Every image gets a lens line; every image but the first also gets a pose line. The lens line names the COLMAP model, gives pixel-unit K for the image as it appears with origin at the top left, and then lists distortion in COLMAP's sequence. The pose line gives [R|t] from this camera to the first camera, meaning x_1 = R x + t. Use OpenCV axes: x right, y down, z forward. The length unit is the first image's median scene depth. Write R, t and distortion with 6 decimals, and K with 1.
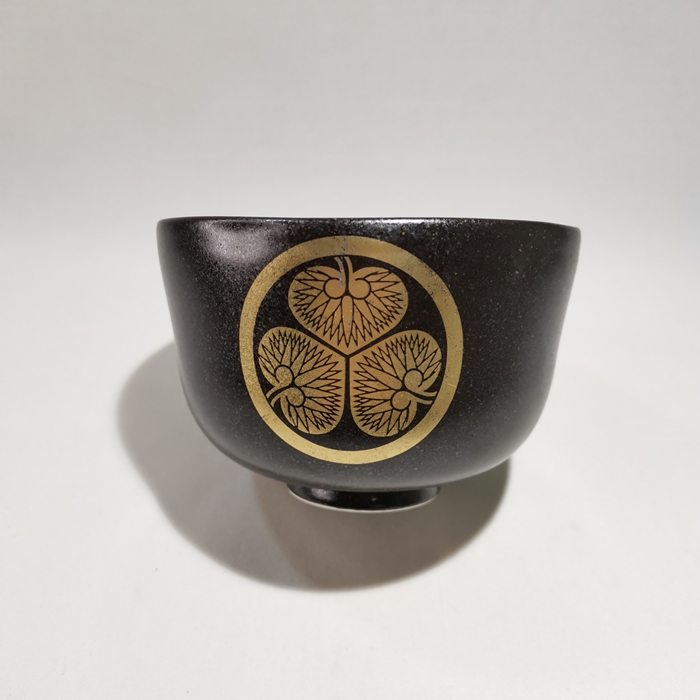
lens RADIAL K [[708.7, 0, 352.2], [0, 708.7, 351.1], [0, 0, 1]] dist [-0.017372, 0.000000]
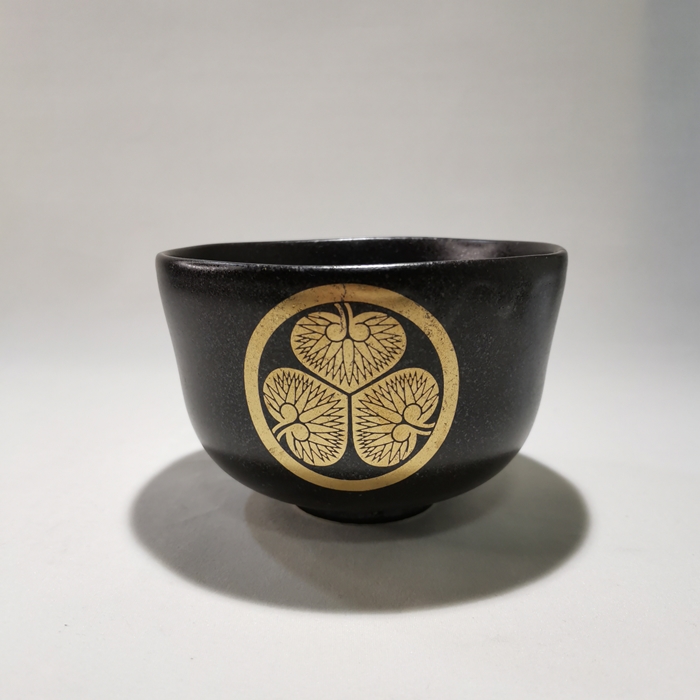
lens RADIAL K [[708.7, 0, 351.9], [0, 708.7, 347.4], [0, 0, 1]] dist [-0.017372, 0.000000]
pose [[0.999232, -0.032535, 0.021861, -0.023431], [0.031240, 0.997876, 0.057162, -0.119728], [-0.023674, -0.056435, 0.998126, -0.041595]]
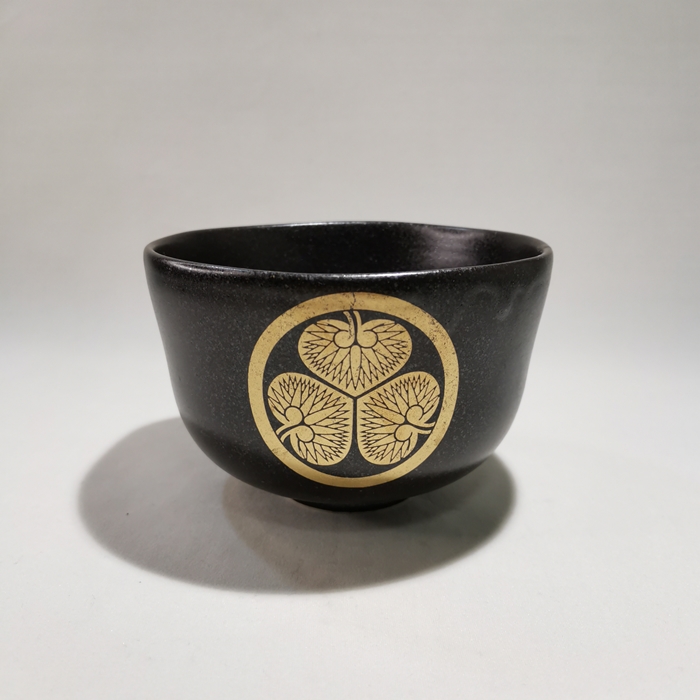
lens RADIAL K [[708.7, 0, 351.5], [0, 708.7, 350.5], [0, 0, 1]] dist [-0.017372, 0.000000]
pose [[0.992234, -0.044961, 0.115971, -0.130815], [0.029385, 0.990724, 0.132674, -0.202254], [-0.120861, -0.128235, 0.984352, -0.044872]]
